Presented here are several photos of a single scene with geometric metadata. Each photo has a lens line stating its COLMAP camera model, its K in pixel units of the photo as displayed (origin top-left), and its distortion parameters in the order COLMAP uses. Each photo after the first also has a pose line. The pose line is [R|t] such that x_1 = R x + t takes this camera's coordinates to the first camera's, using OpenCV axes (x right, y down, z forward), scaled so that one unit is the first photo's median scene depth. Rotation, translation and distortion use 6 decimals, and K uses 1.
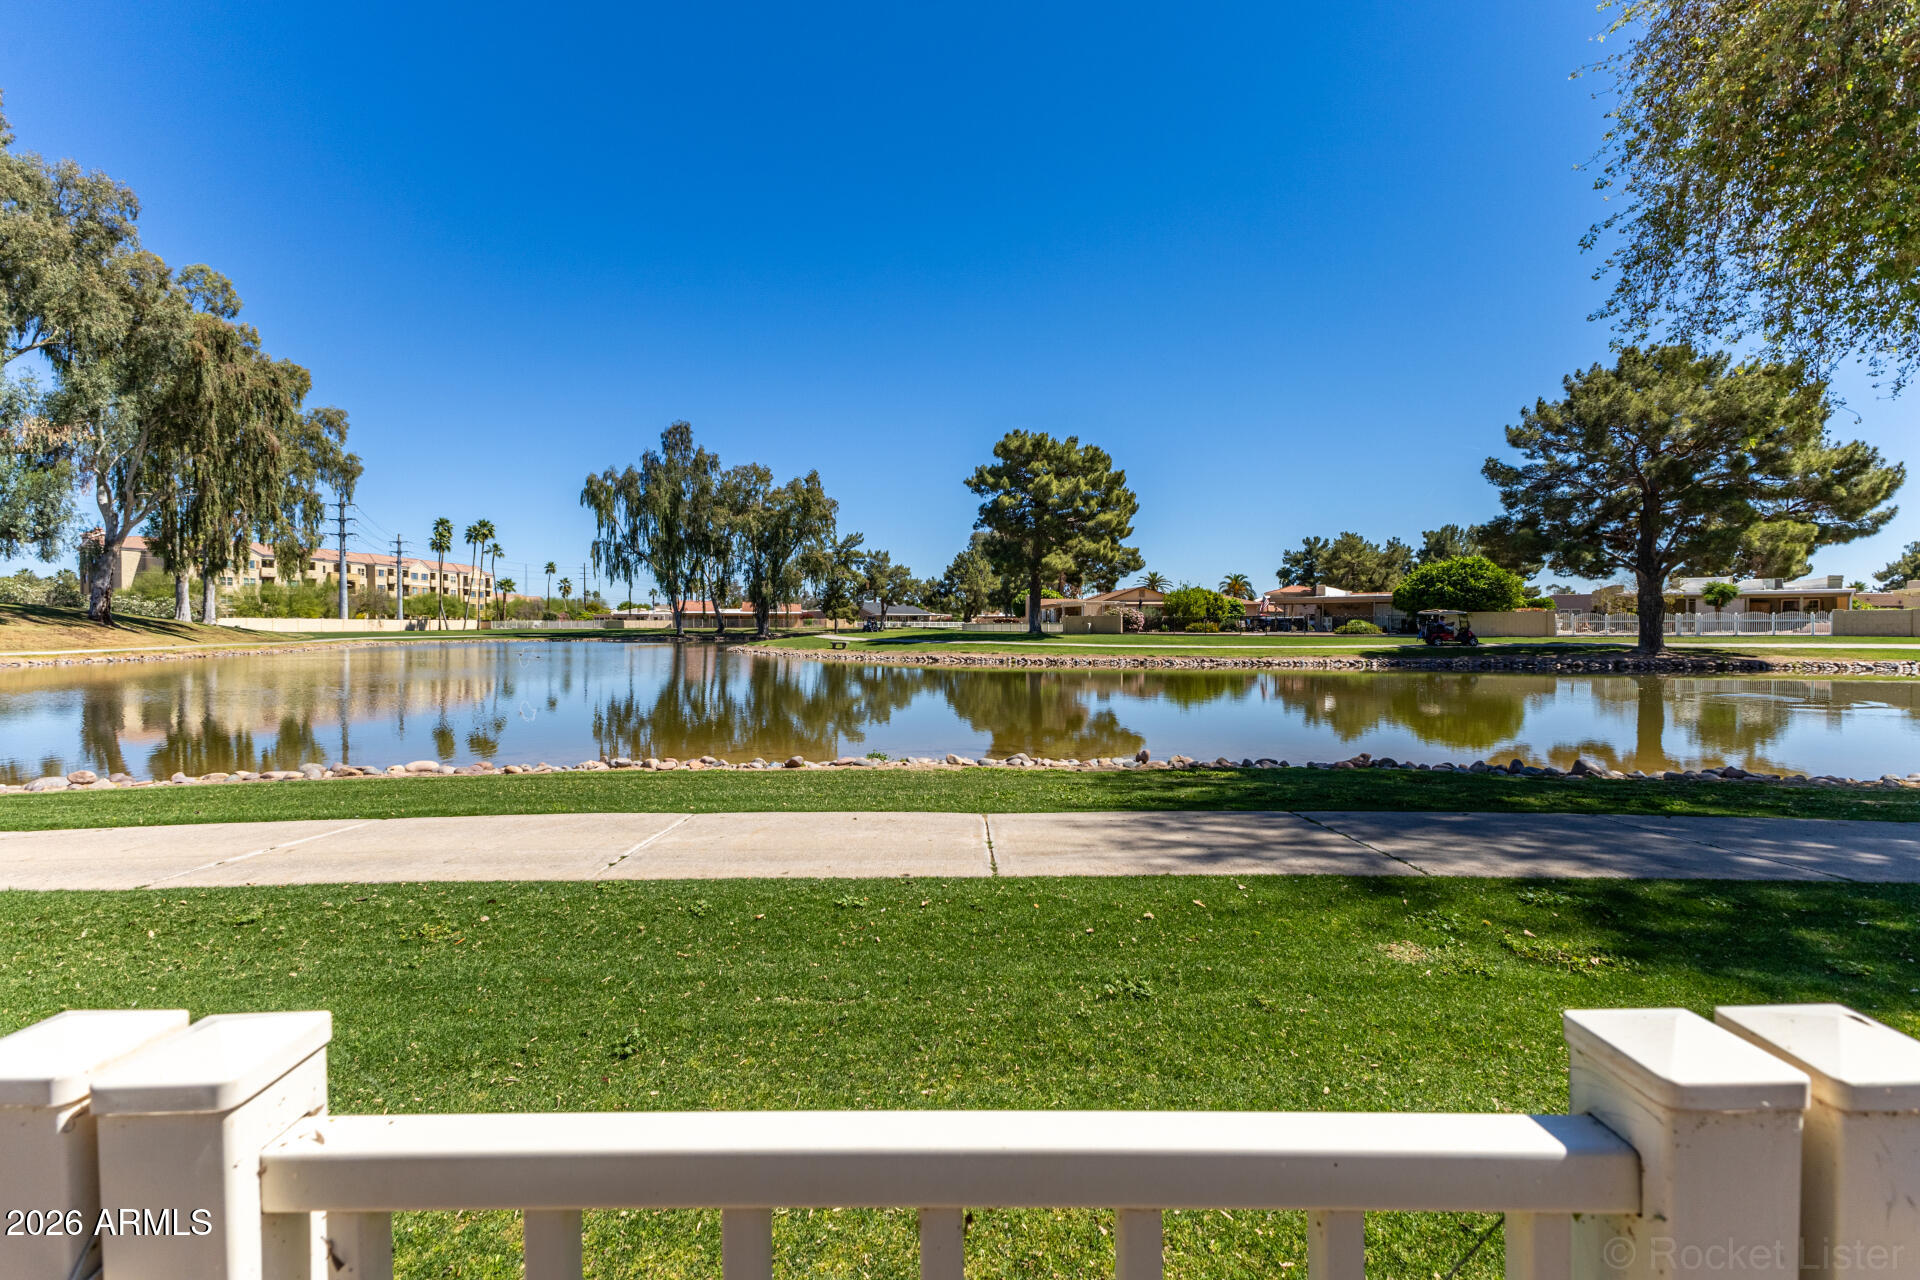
lens RADIAL K [[837.0, 0, 955.4], [0, 837.0, 634.3], [0, 0, 1]] dist [0.014920, -0.000259]
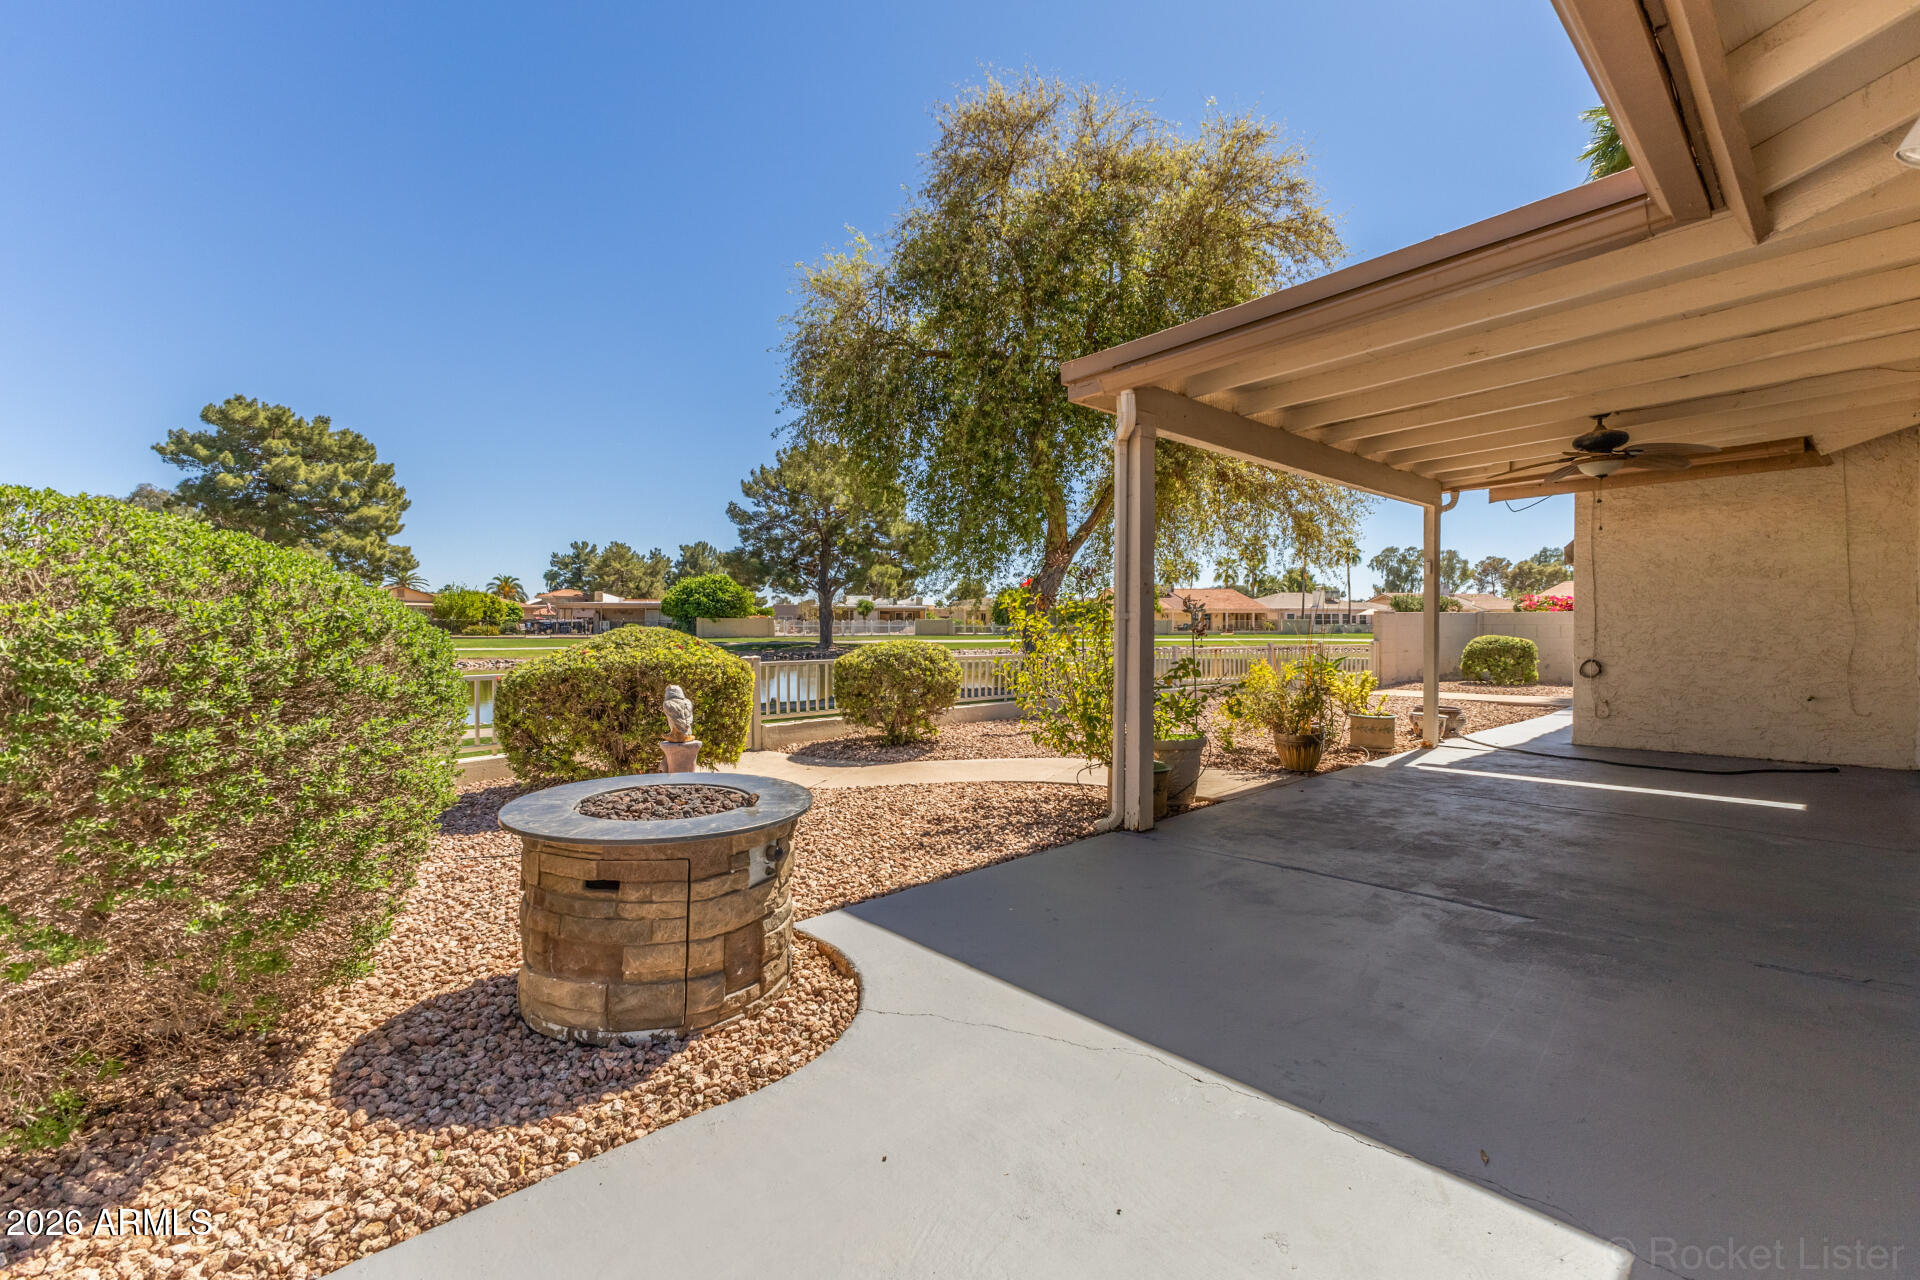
lens RADIAL K [[837.0, 0, 955.4], [0, 837.0, 634.3], [0, 0, 1]] dist [0.014920, -0.000259]
pose [[0.677643, -0.004591, 0.735377, -0.070581], [0.006985, 0.999976, -0.000194, 0.000696], [-0.735358, 0.005269, 0.677658, -0.109935]]
